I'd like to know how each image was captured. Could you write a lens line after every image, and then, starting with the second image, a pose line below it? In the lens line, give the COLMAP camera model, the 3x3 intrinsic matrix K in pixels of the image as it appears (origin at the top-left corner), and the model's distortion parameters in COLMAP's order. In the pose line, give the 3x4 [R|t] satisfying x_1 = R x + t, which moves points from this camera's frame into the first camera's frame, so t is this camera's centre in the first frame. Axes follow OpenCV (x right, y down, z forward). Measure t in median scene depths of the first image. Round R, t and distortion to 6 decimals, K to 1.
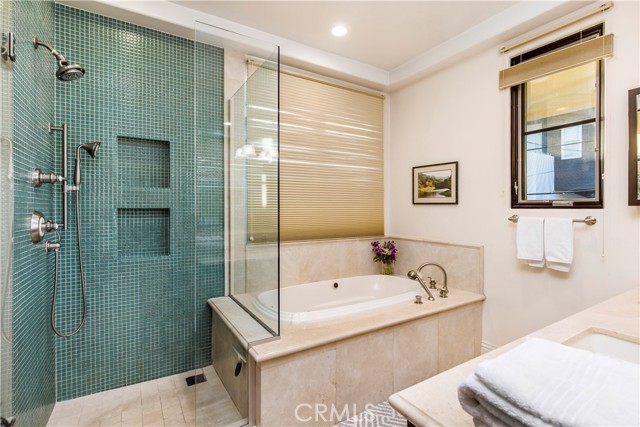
lens RADIAL K [[300.0, 0, 320.0], [0, 300.0, 213.5], [0, 0, 1]] dist [0.000922, -0.000228]
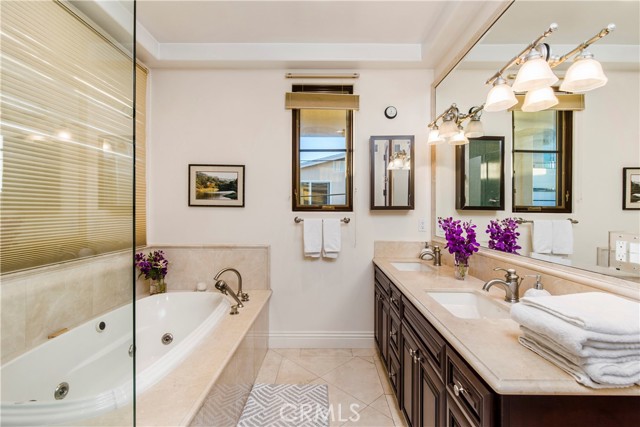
lens RADIAL K [[300.0, 0, 320.0], [0, 300.0, 213.5], [0, 0, 1]] dist [0.000922, -0.000228]
pose [[0.530339, -0.007974, 0.847748, -0.262836], [0.011842, 0.999928, 0.001998, -0.007741], [-0.847703, 0.008979, 0.530396, 0.234391]]
